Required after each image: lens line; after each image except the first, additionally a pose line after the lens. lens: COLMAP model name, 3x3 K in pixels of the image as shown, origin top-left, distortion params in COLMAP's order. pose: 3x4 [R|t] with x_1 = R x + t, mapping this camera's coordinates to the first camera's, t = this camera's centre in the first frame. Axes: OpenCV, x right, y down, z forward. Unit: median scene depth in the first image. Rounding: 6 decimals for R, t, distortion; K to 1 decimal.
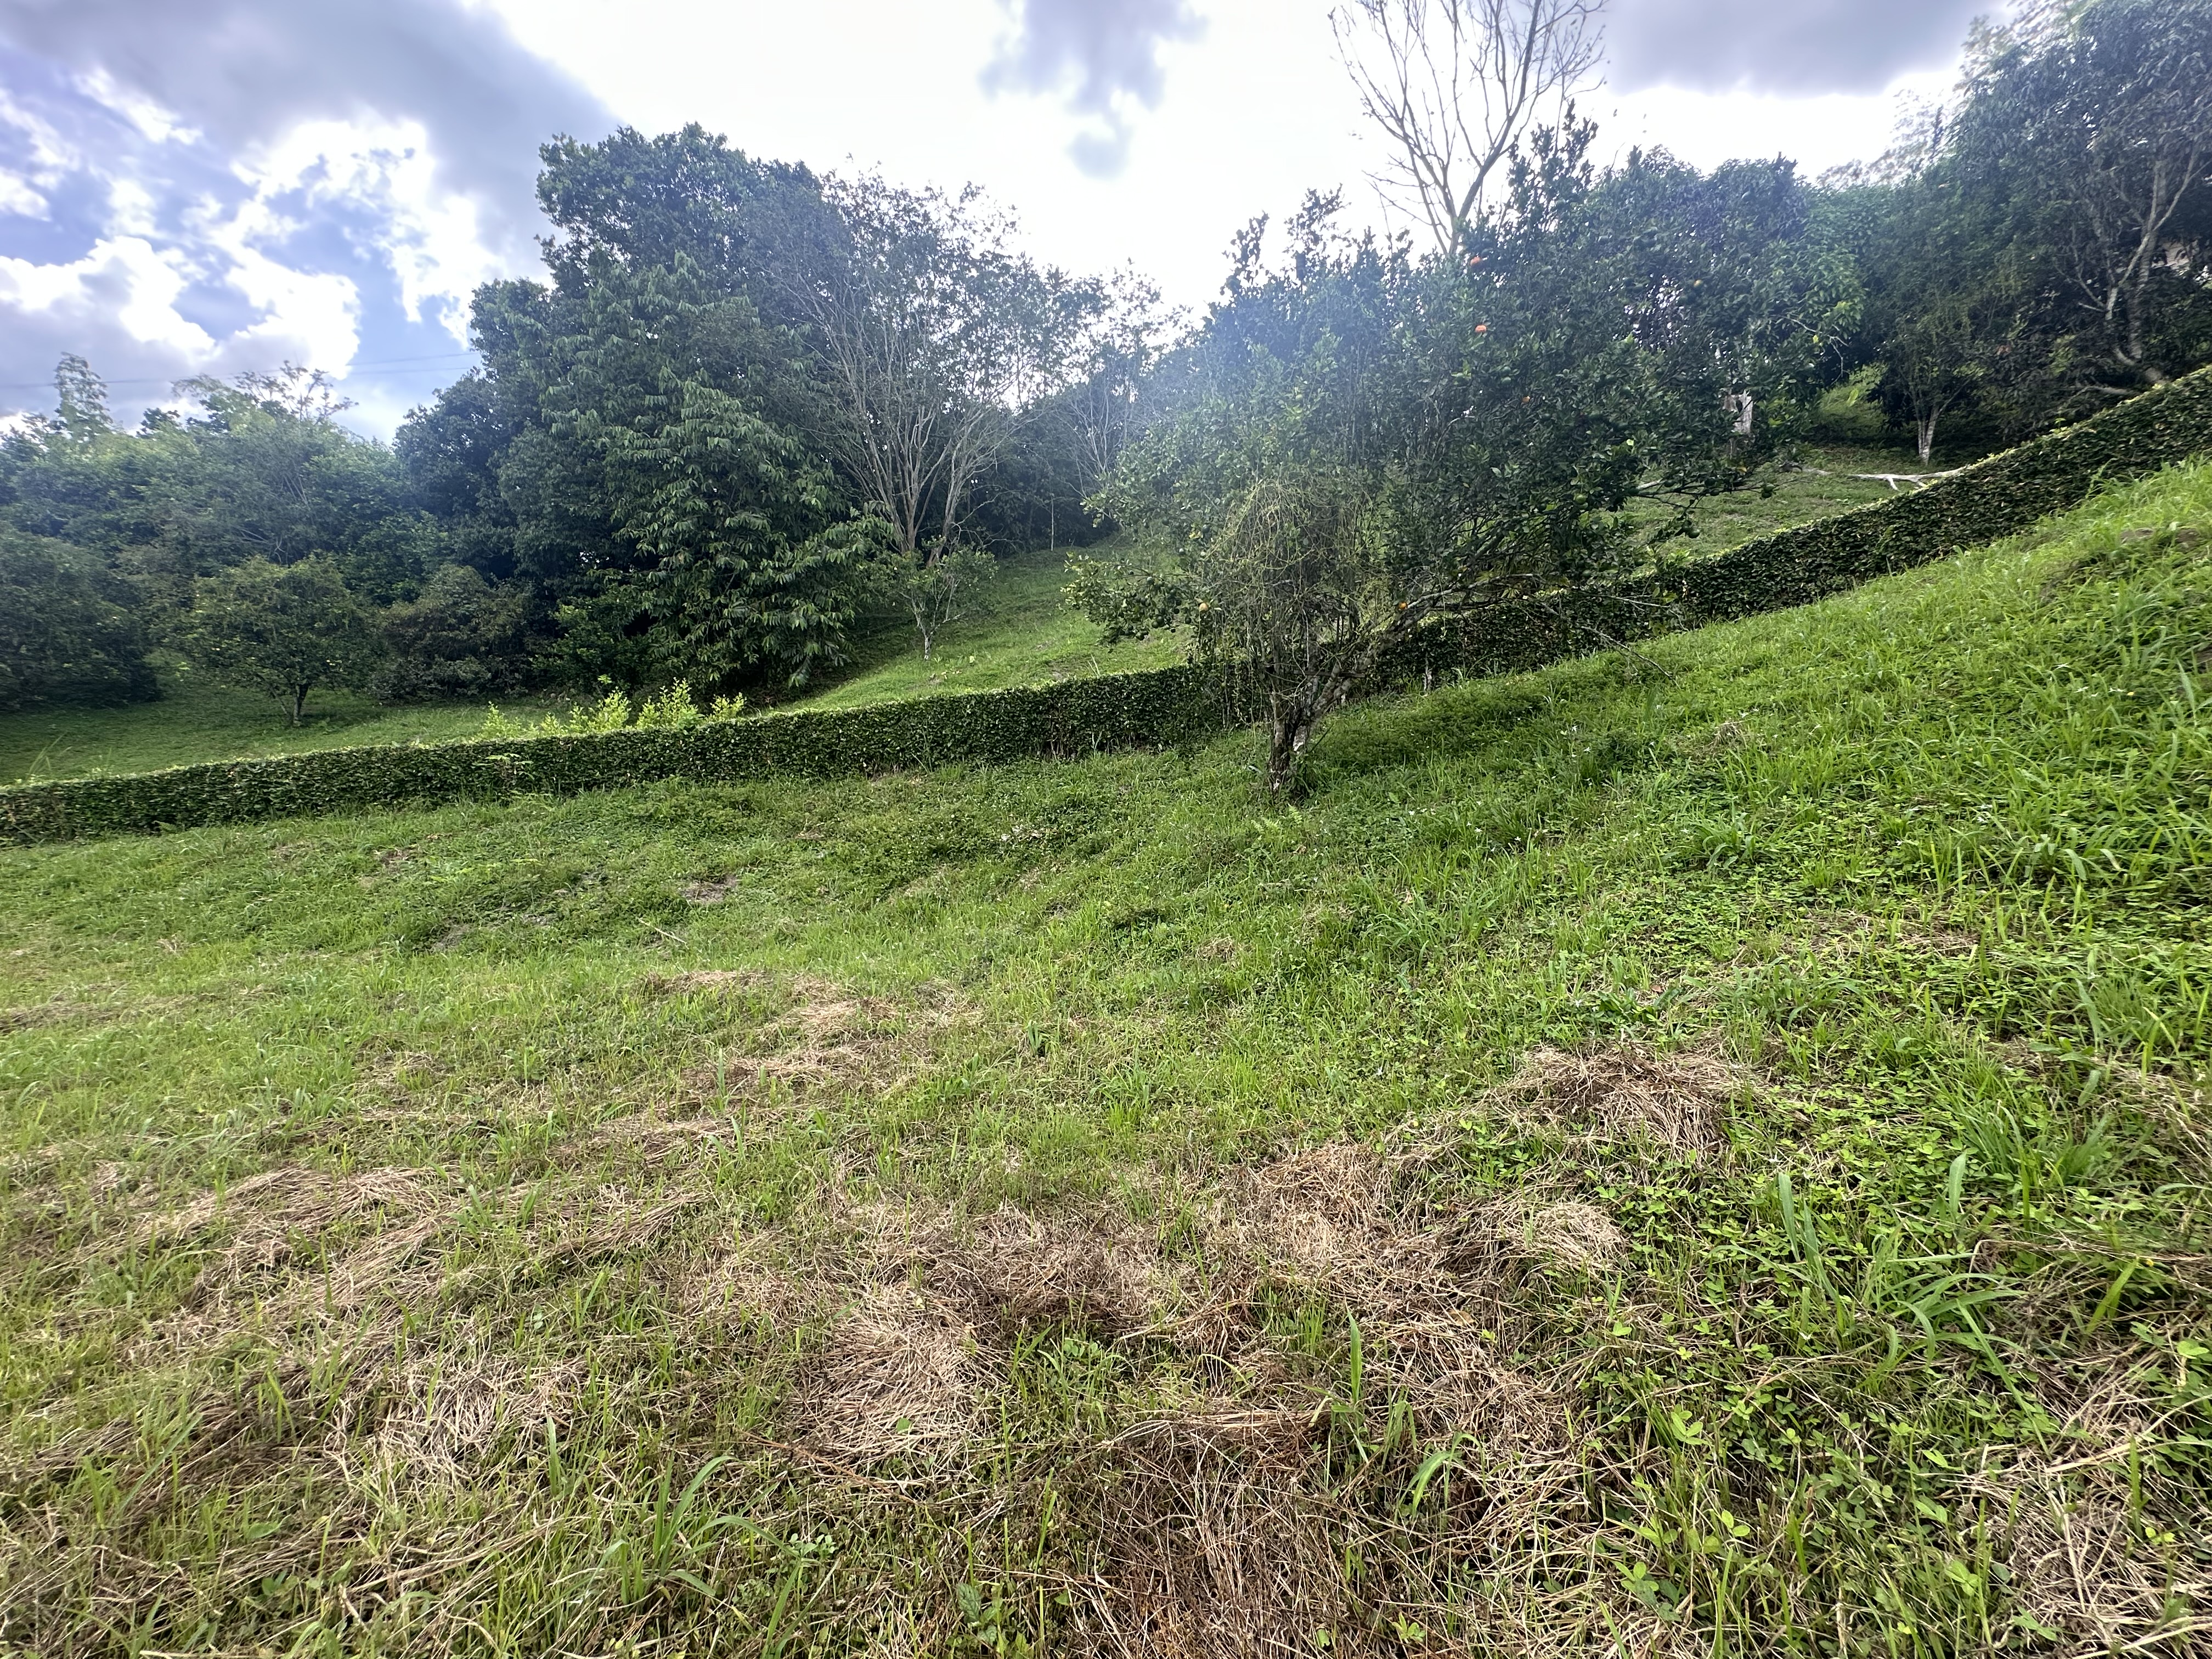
lens RADIAL K [[882.8, 0, 1104.5], [0, 882.8, 831.9], [0, 0, 1]] dist [-0.005369, 0.001466]
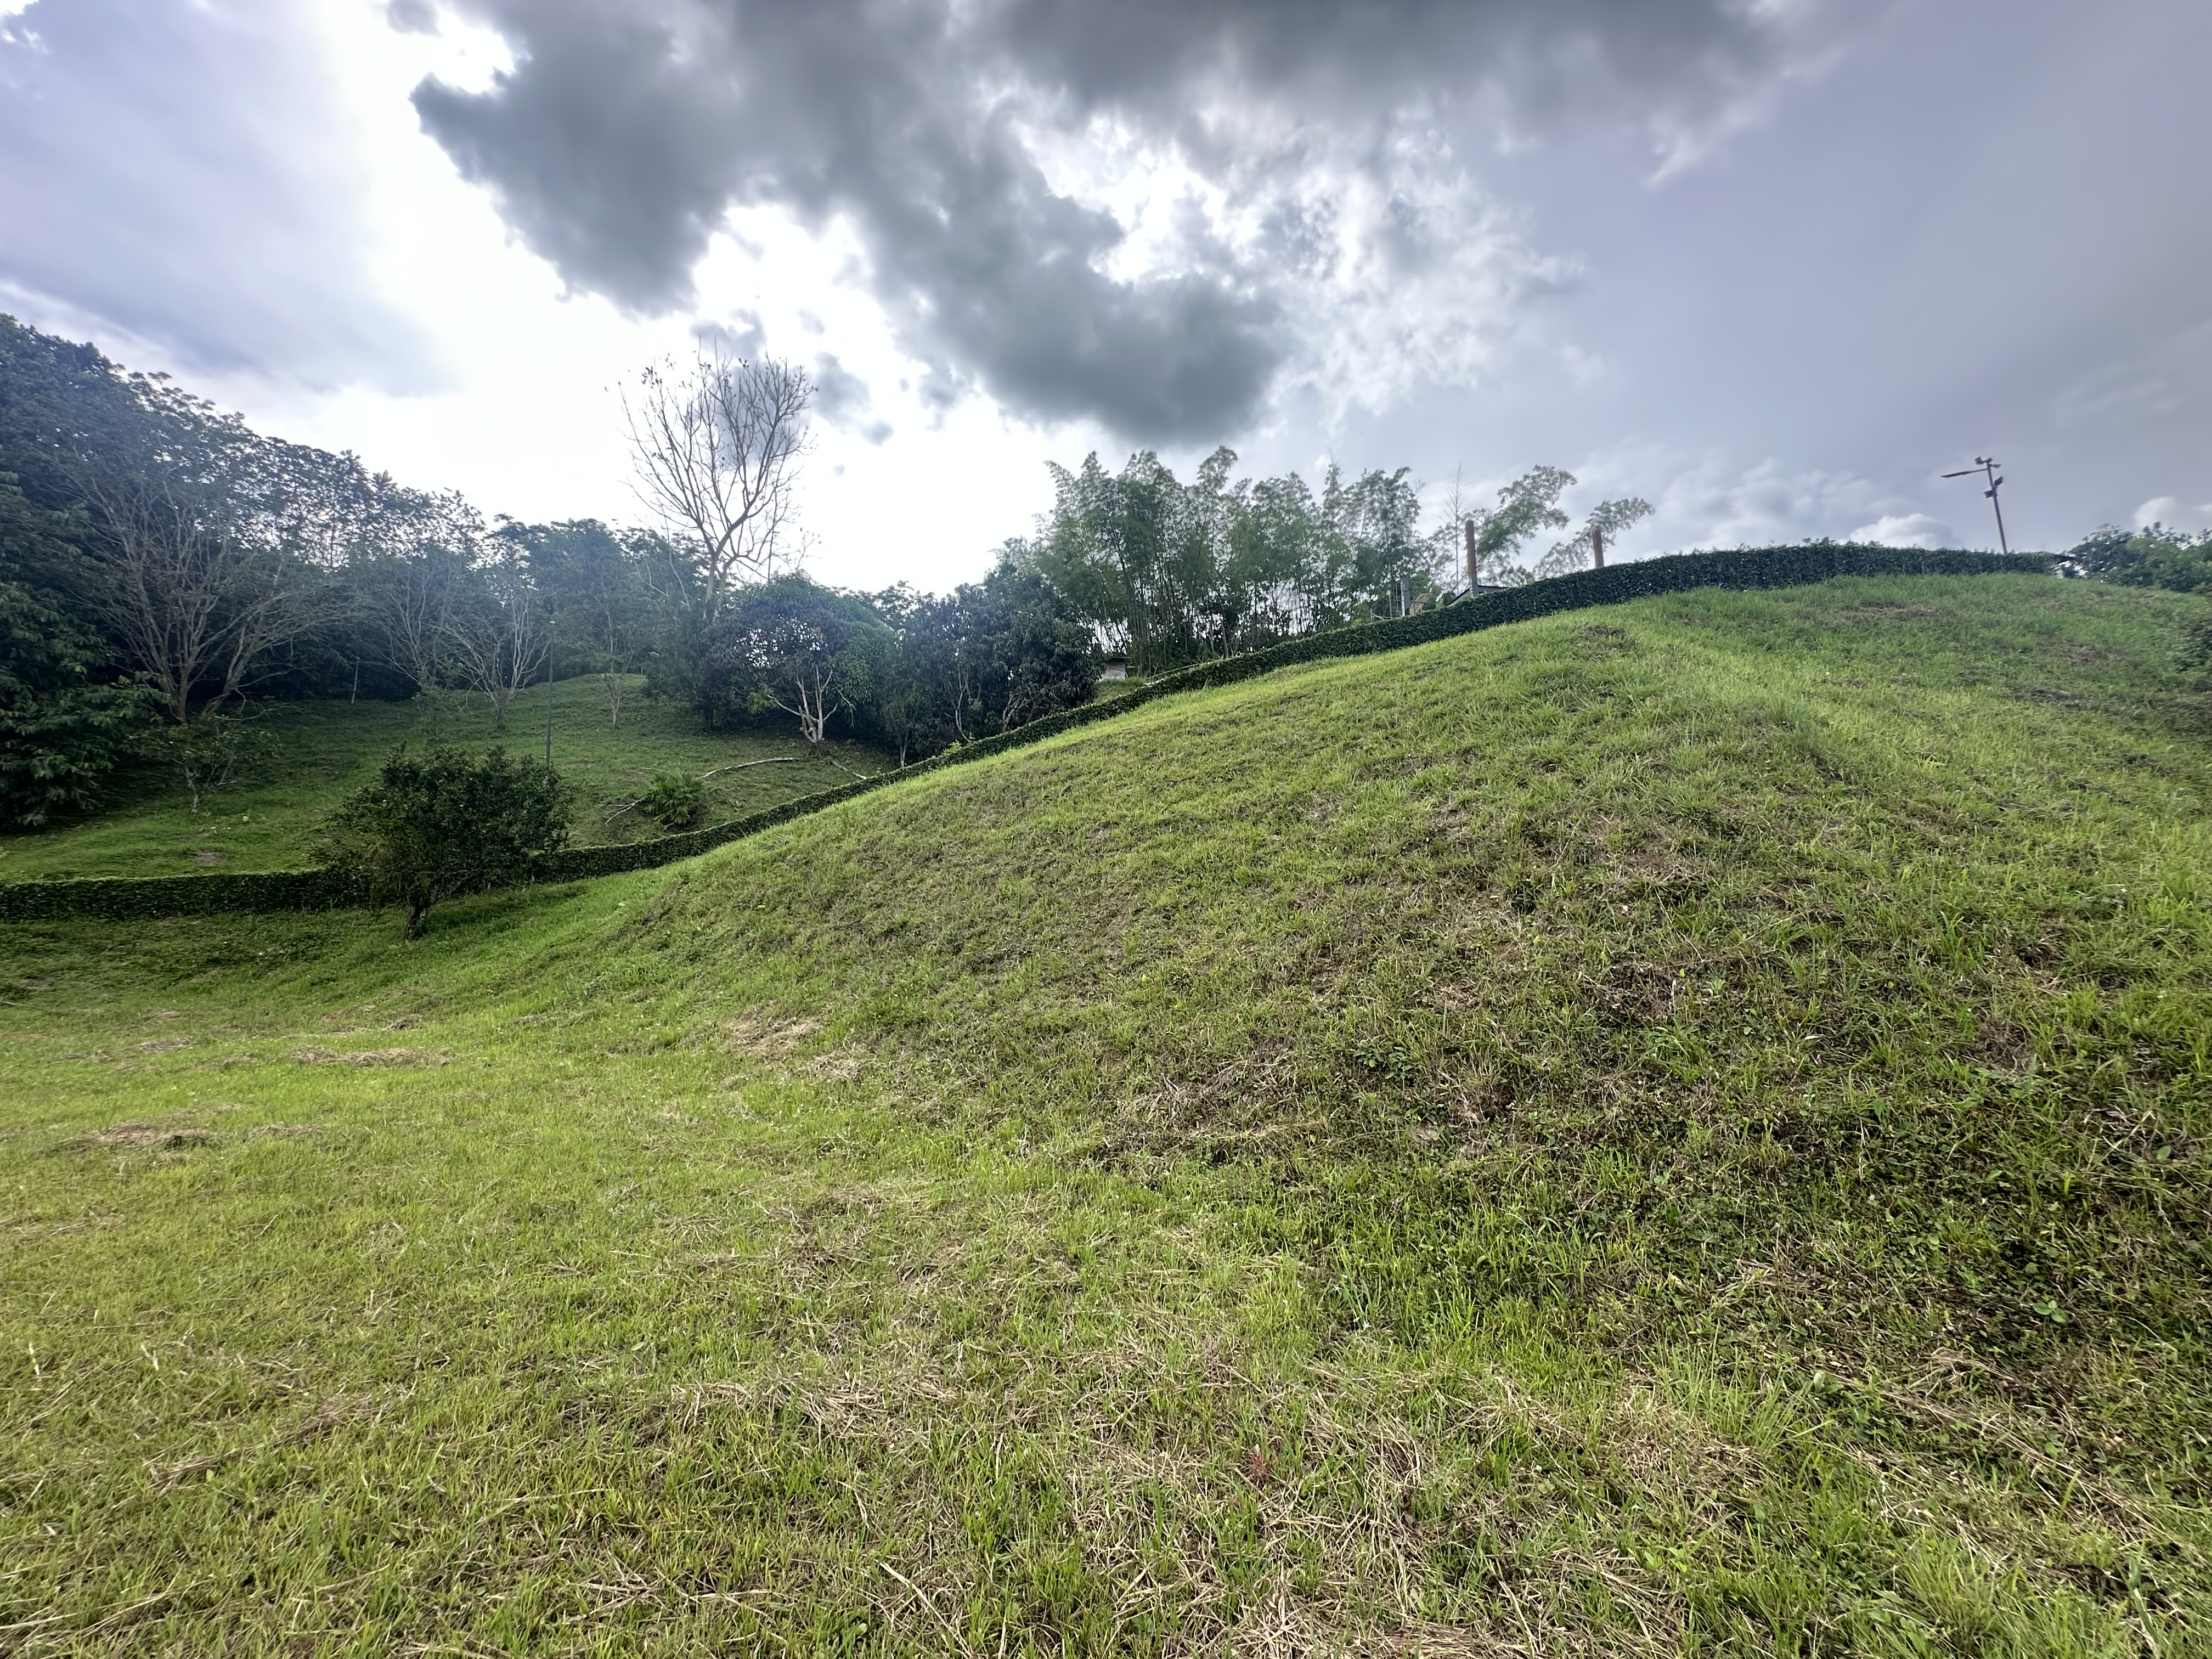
lens RADIAL K [[882.8, 0, 1104.7], [0, 882.8, 829.0], [0, 0, 1]] dist [-0.005369, 0.001466]
pose [[0.799974, 0.079202, 0.594785, 0.085696], [0.006225, 0.990101, -0.140216, 0.007430], [-0.600003, 0.115872, 0.791562, -0.721187]]
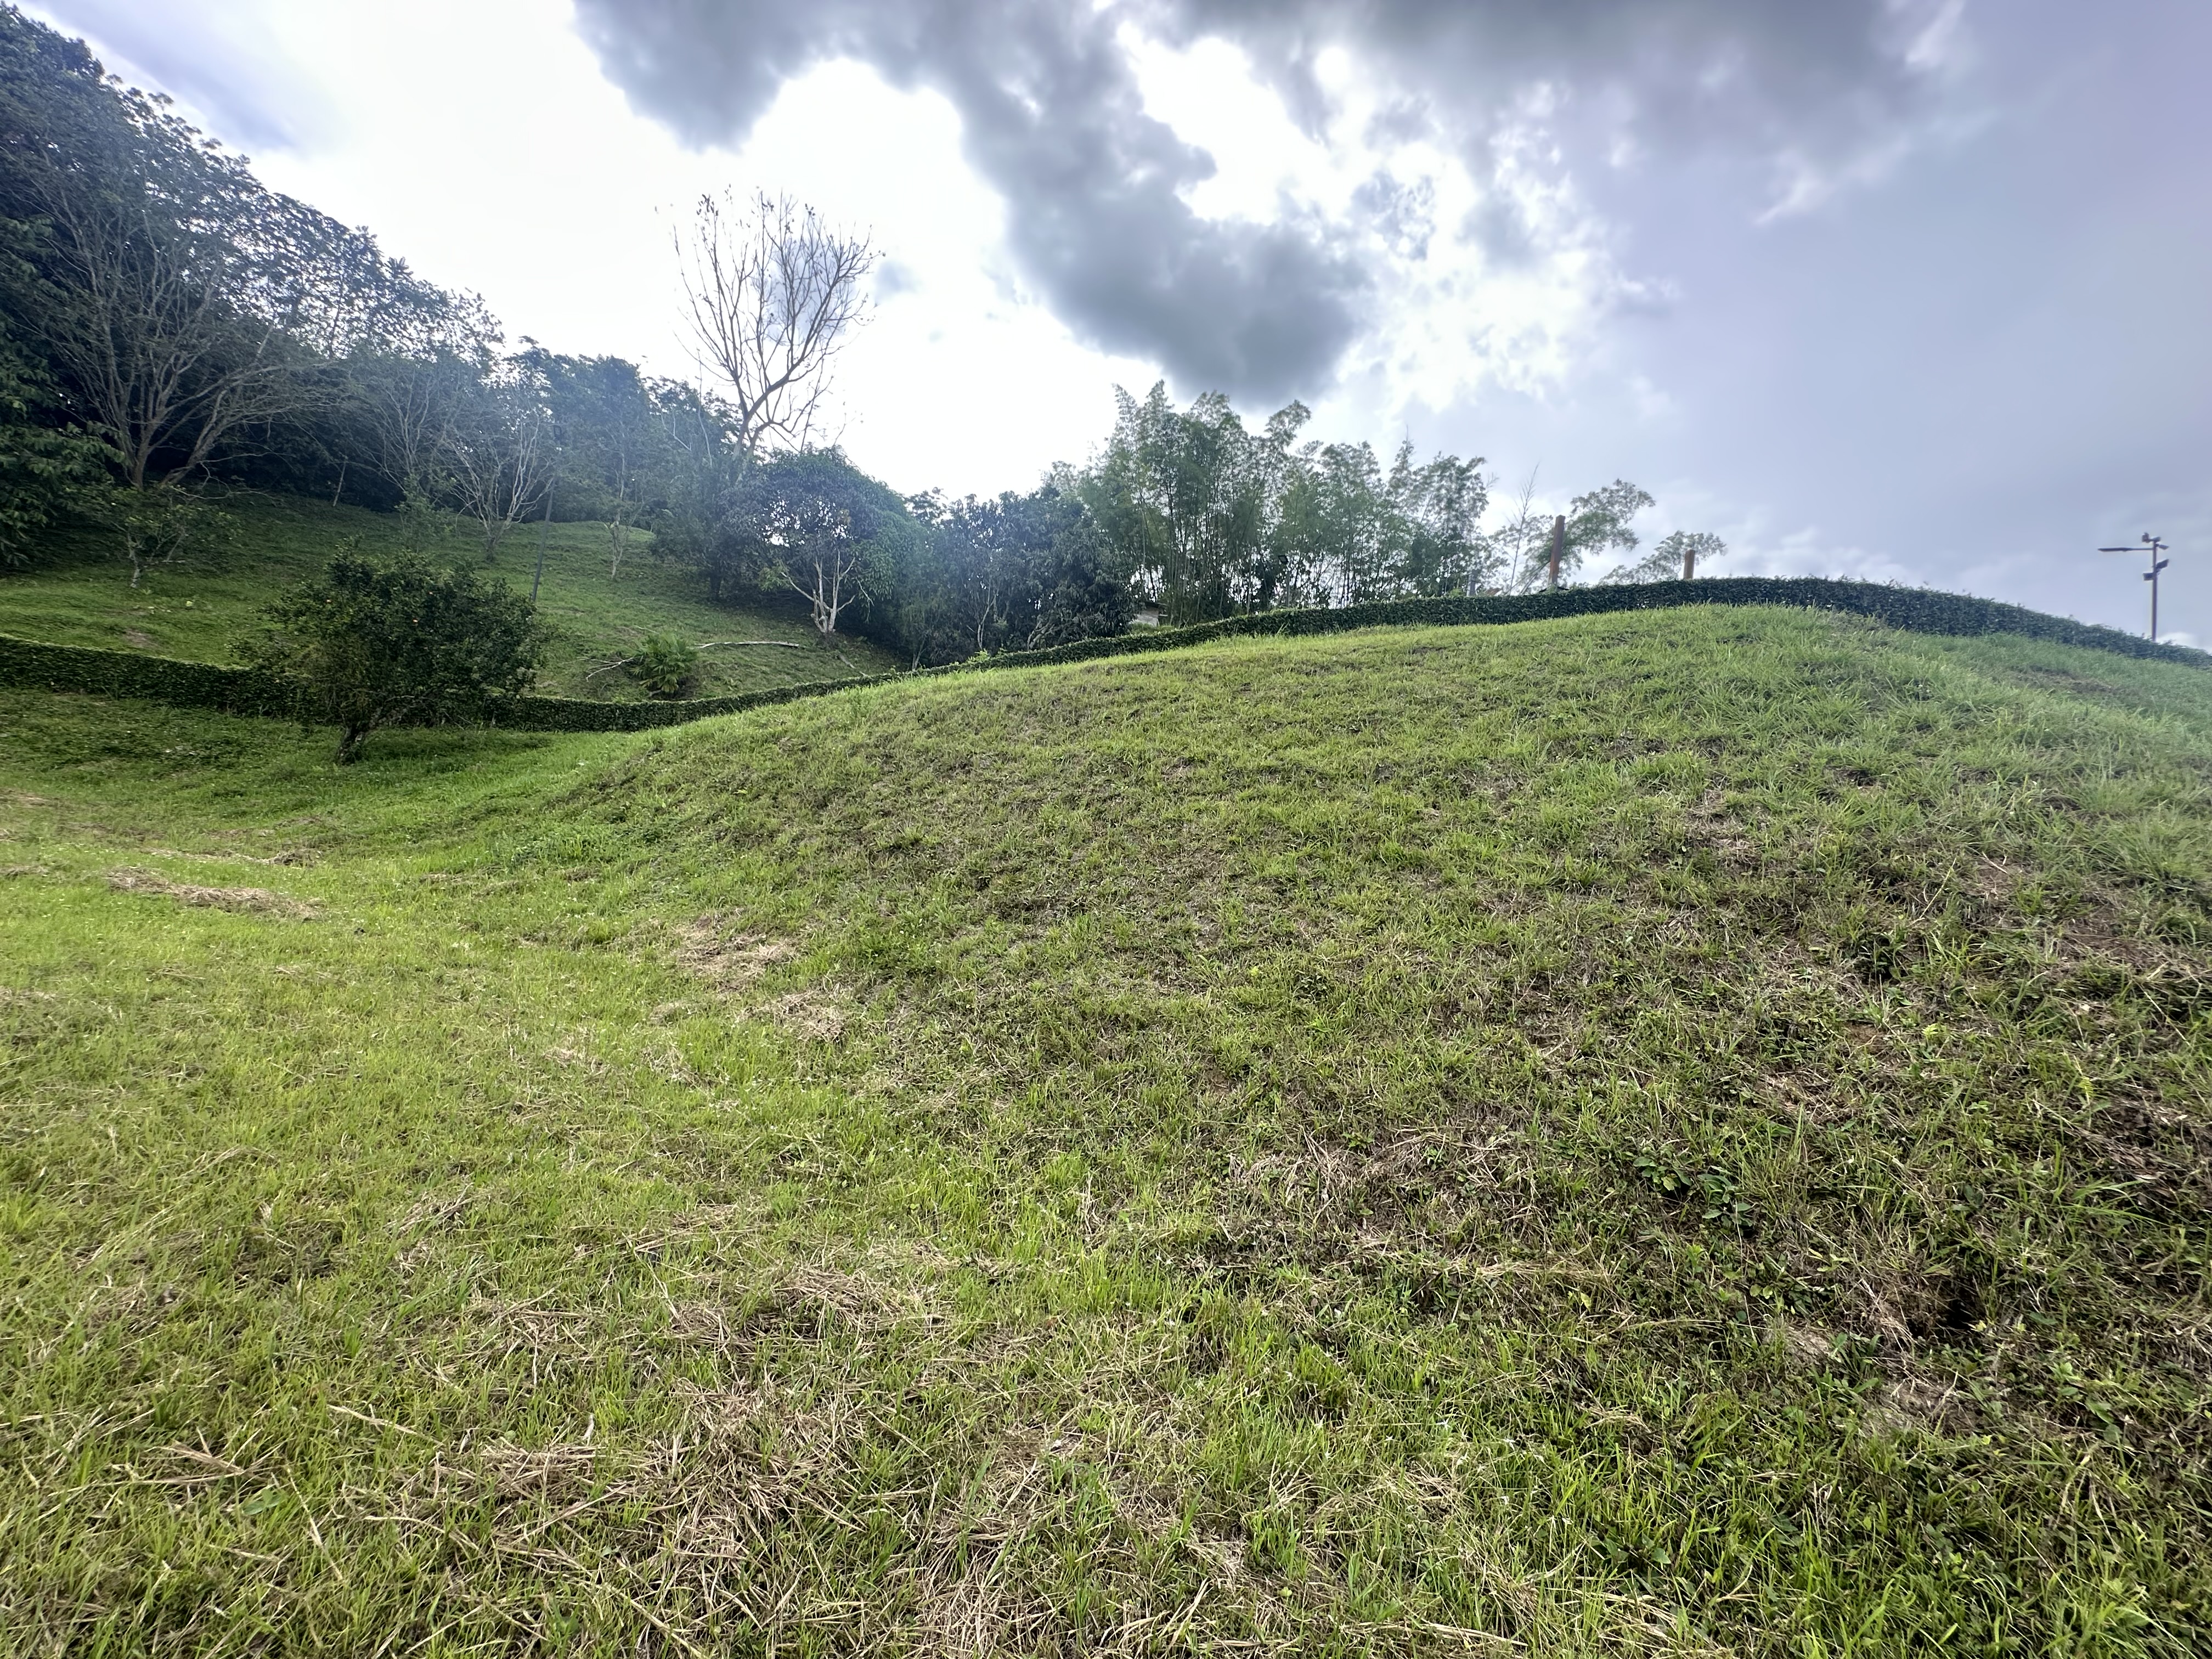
lens RADIAL K [[882.8, 0, 1105.8], [0, 882.8, 827.7], [0, 0, 1]] dist [-0.005369, 0.001466]
pose [[0.767211, 0.180765, 0.615396, 0.110880], [-0.159686, 0.983085, -0.089690, 0.006242], [-0.621199, -0.029459, 0.783099, -0.631357]]
